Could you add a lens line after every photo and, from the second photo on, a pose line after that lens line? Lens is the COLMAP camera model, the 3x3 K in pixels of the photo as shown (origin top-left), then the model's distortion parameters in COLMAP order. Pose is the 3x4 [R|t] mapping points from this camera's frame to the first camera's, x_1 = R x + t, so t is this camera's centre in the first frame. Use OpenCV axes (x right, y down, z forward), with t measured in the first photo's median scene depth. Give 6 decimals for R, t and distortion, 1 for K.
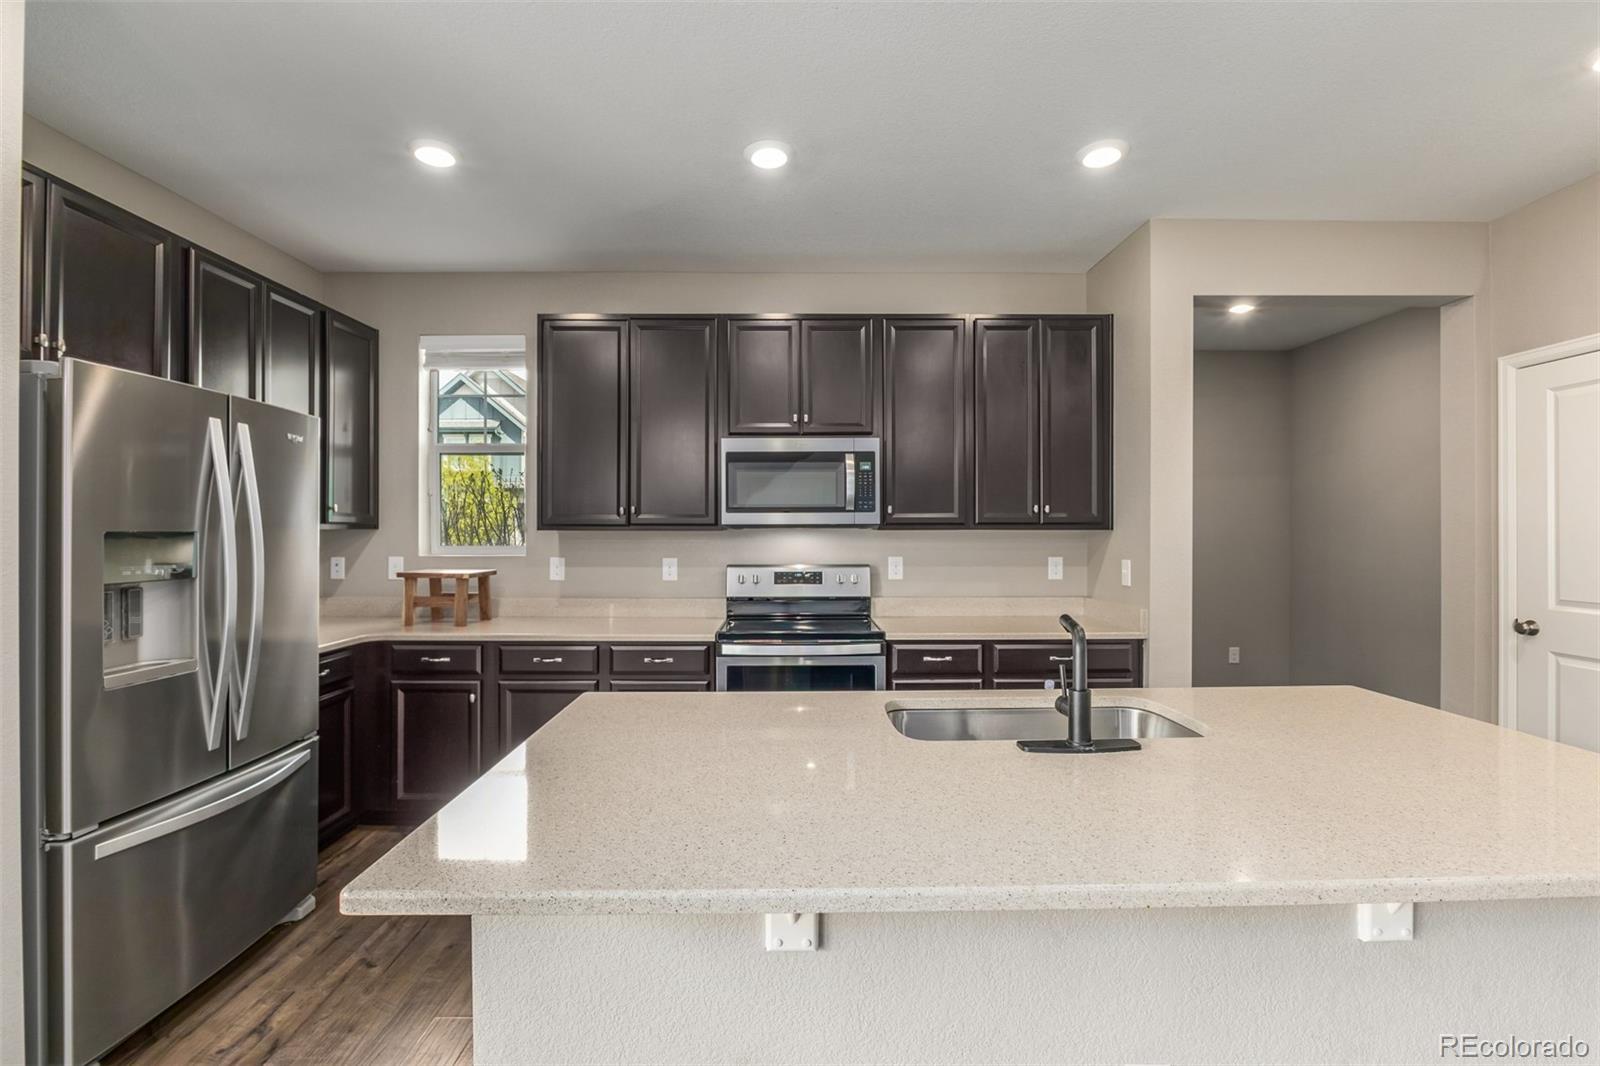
lens RADIAL K [[717.5, 0, 792.0], [0, 717.5, 533.5], [0, 0, 1]] dist [-0.011932, -0.000225]
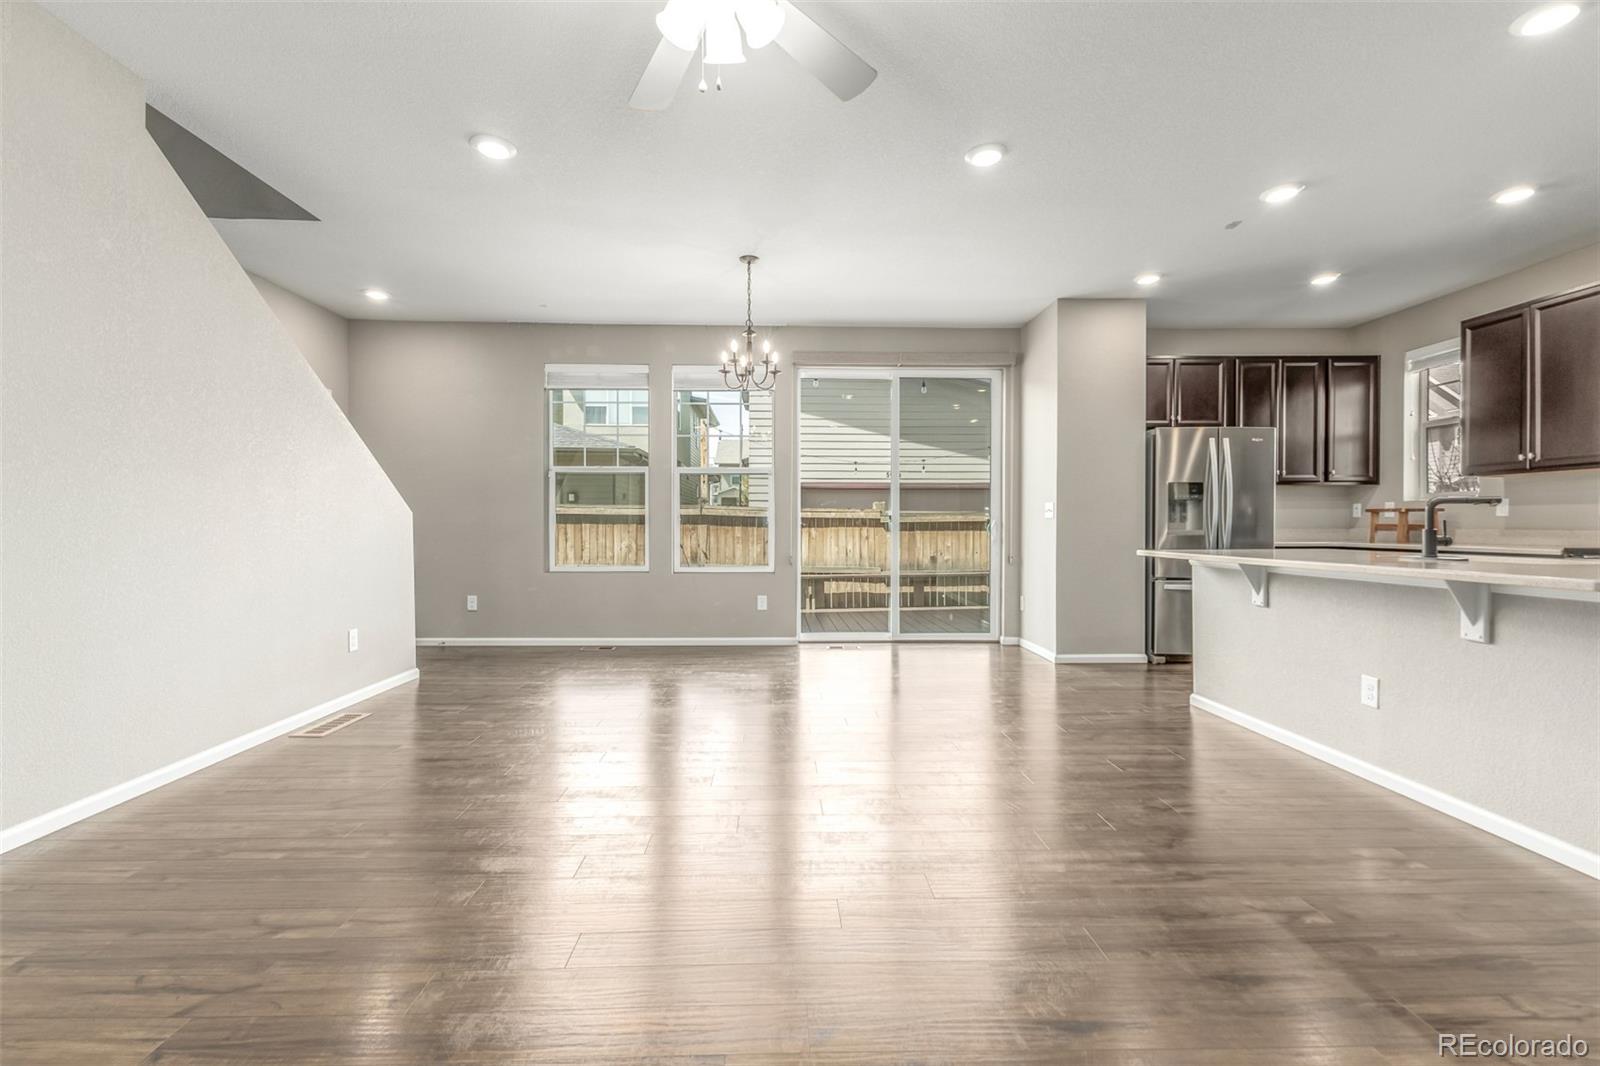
lens RADIAL K [[694.3, 0, 792.9], [0, 694.3, 522.5], [0, 0, 1]] dist [0.006194, -0.001606]
pose [[0.031939, -0.001269, -0.999489, 0.971076], [0.000158, 0.999999, -0.001265, 0.085280], [0.999490, -0.000117, 0.031939, -0.348130]]
